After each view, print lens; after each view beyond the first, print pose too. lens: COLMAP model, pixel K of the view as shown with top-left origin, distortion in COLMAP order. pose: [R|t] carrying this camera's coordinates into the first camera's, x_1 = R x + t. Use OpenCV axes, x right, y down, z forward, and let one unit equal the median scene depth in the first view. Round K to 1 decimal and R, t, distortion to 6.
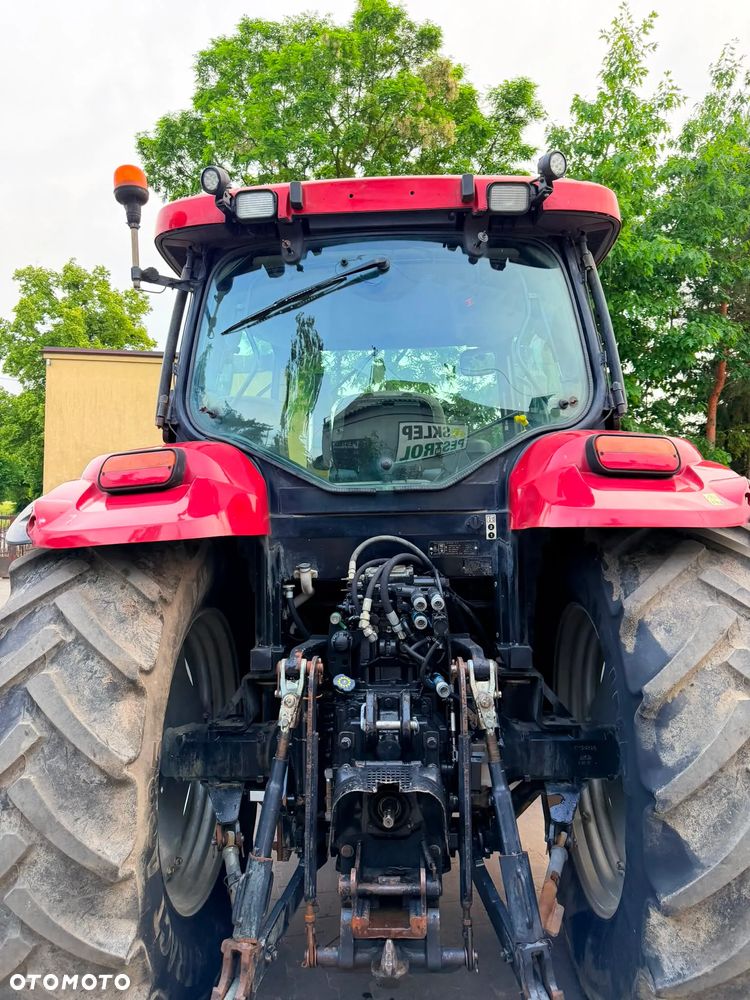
lens RADIAL K [[691.8, 0, 375.0], [0, 691.8, 500.0], [0, 0, 1]] dist [0.030530, -0.029010]
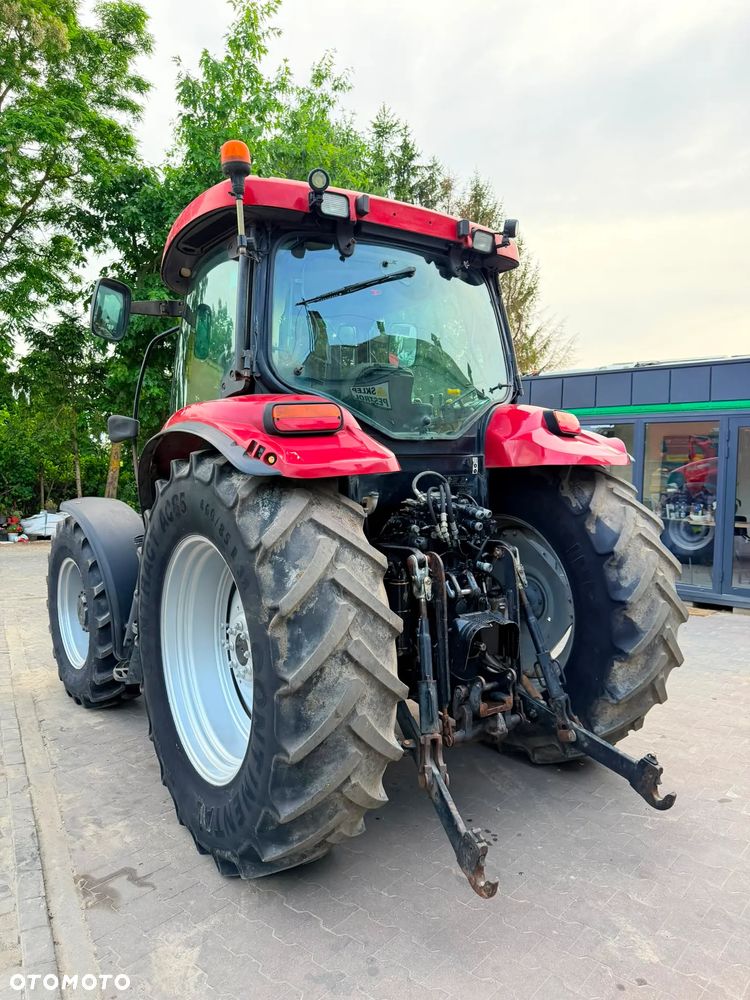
lens RADIAL K [[705.8, 0, 374.1], [0, 705.8, 501.9], [0, 0, 1]] dist [0.048096, -0.064566]
pose [[0.792051, -0.021676, 0.610069, -0.945799], [-0.023180, 0.997581, 0.065540, 0.022097], [-0.610014, -0.066052, 0.789633, -0.084724]]
